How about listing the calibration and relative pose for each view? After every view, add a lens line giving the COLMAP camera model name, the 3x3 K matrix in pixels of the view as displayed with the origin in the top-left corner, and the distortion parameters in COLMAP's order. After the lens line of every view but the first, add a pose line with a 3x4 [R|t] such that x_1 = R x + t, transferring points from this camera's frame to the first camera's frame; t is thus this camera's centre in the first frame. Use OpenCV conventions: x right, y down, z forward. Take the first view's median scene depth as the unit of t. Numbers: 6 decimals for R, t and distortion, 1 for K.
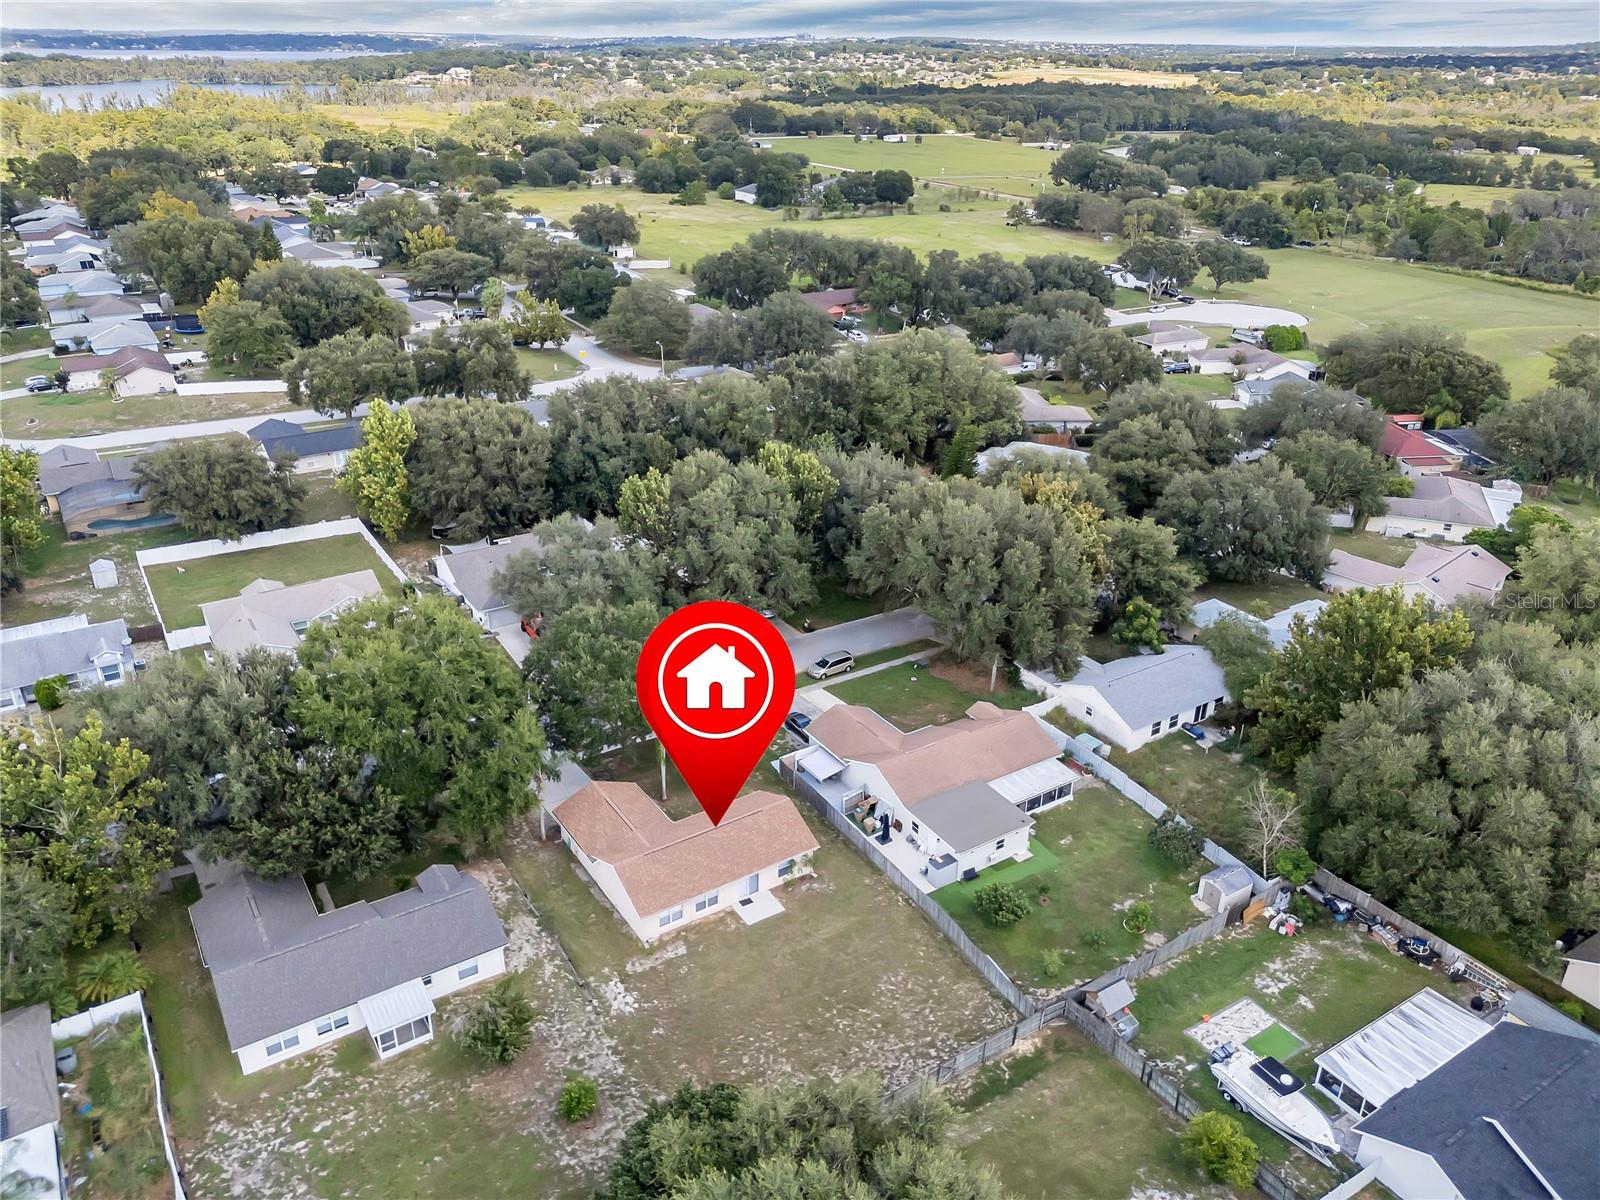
lens RADIAL K [[1184.9, 0, 801.1], [0, 1184.9, 601.0], [0, 0, 1]] dist [0.065477, -0.066631]
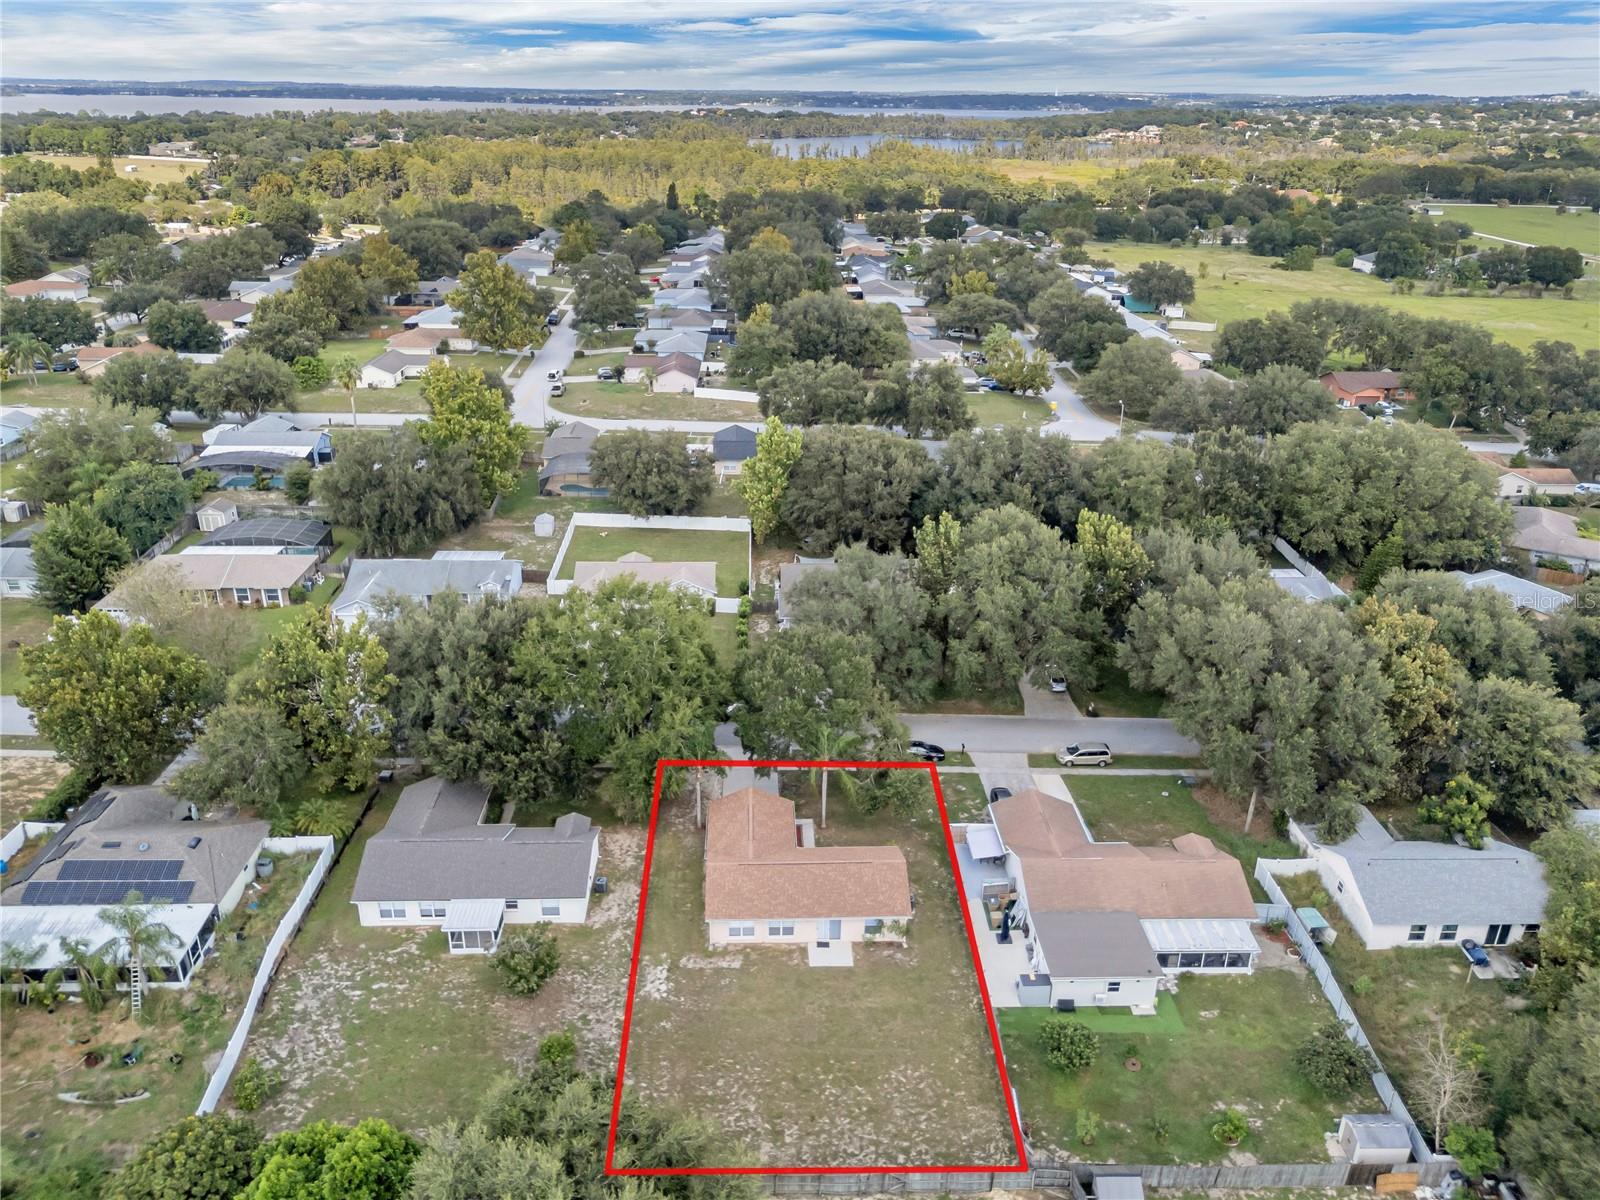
lens RADIAL K [[1184.9, 0, 797.4], [0, 1184.9, 602.6], [0, 0, 1]] dist [0.065477, -0.066631]
pose [[0.855038, 0.206295, -0.475765, 0.248699], [-0.225001, 0.974191, 0.018048, -0.027309], [0.467210, 0.091616, 0.879387, 0.063278]]
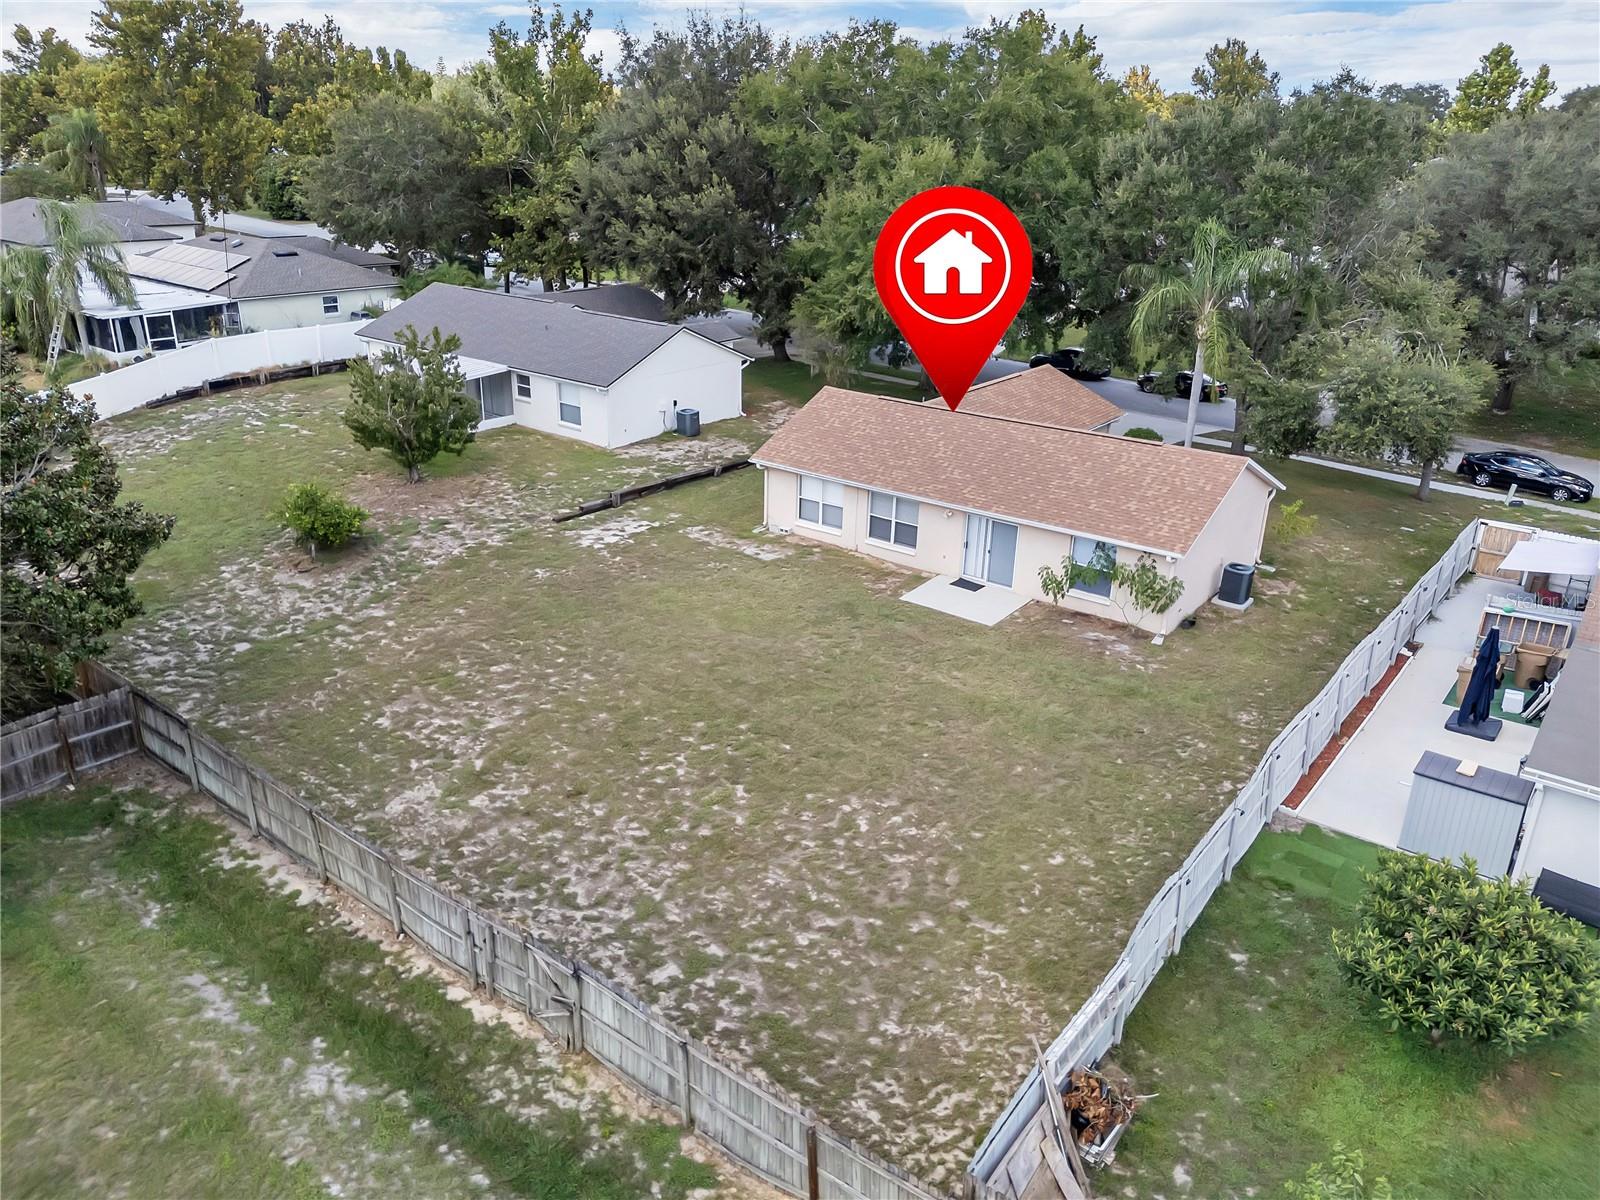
lens RADIAL K [[1184.9, 0, 793.9], [0, 1184.9, 592.6], [0, 0, 1]] dist [0.065477, -0.066631]
pose [[0.321606, 0.343041, -0.882549, 0.213620], [-0.425247, 0.885108, 0.189073, 0.144507], [0.846011, 0.314494, 0.430534, 0.548819]]
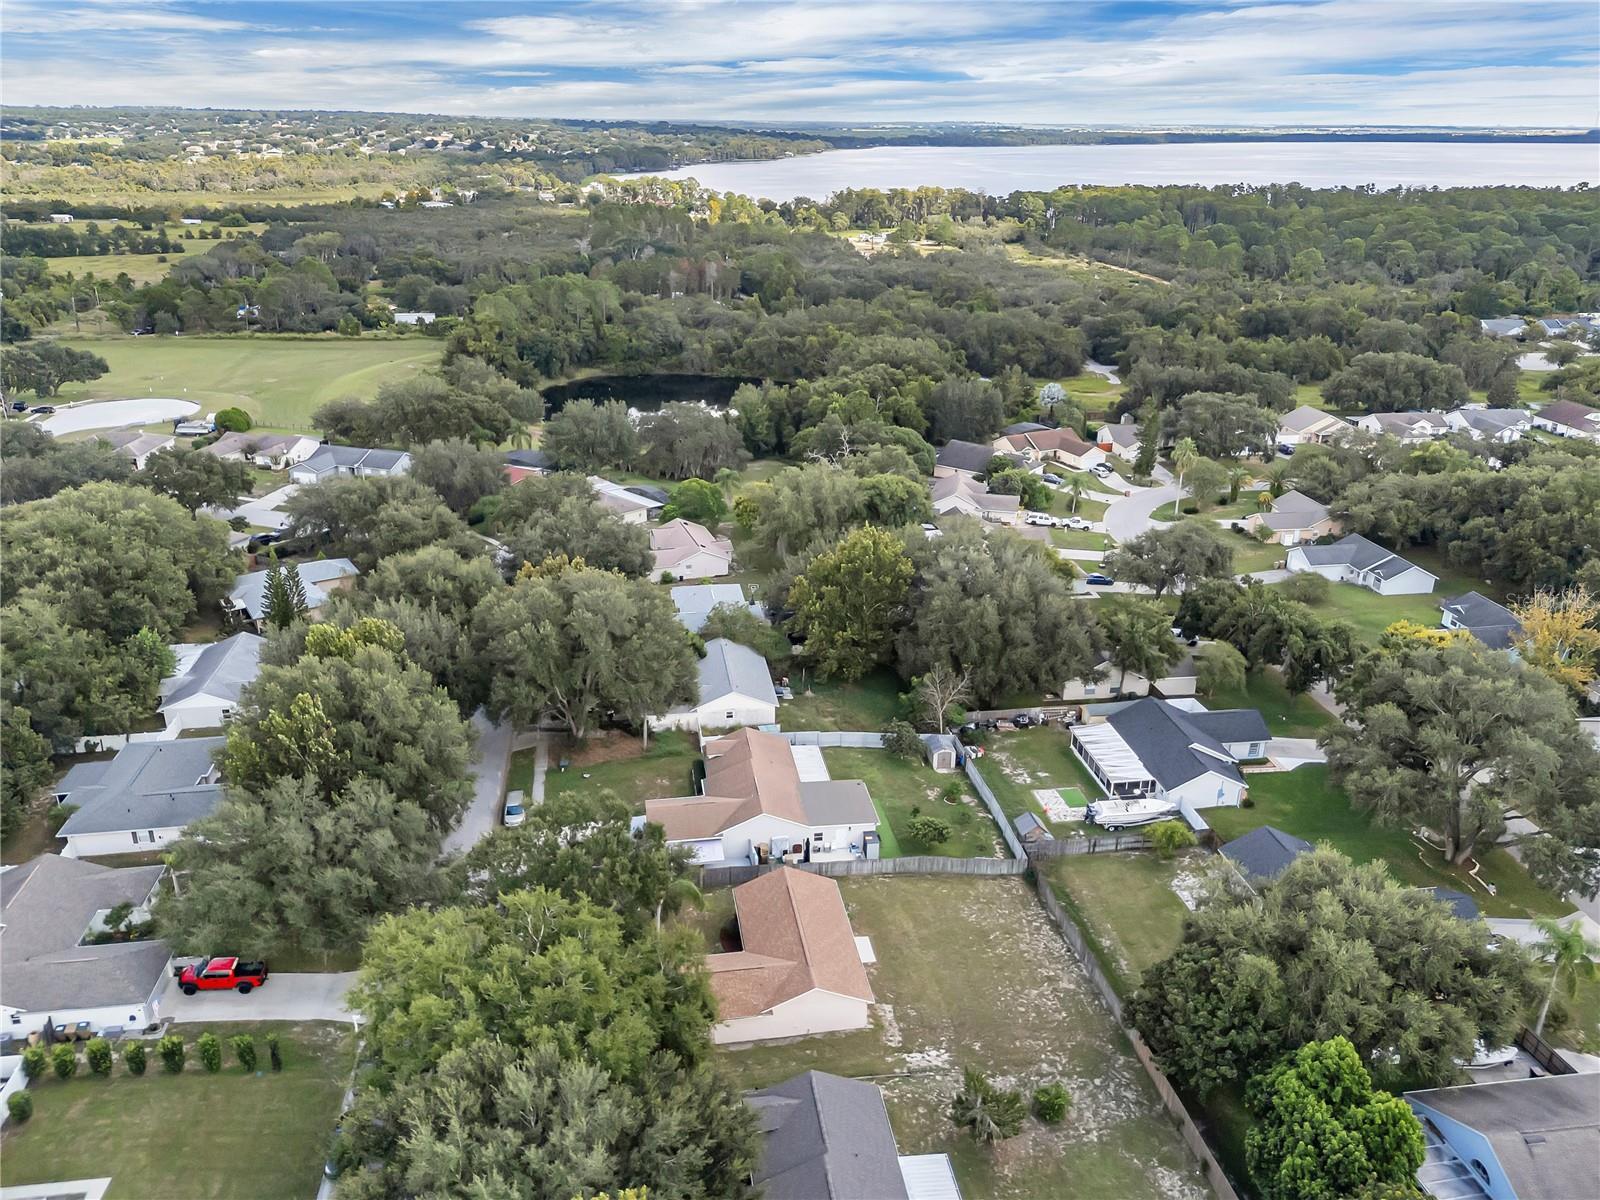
lens RADIAL K [[1184.9, 0, 803.4], [0, 1184.9, 601.8], [0, 0, 1]] dist [0.065477, -0.066631]
pose [[0.406689, -0.347394, 0.844939, -0.619340], [0.382427, 0.904682, 0.187885, -0.183153], [-0.829671, 0.246716, 0.500777, 0.291073]]
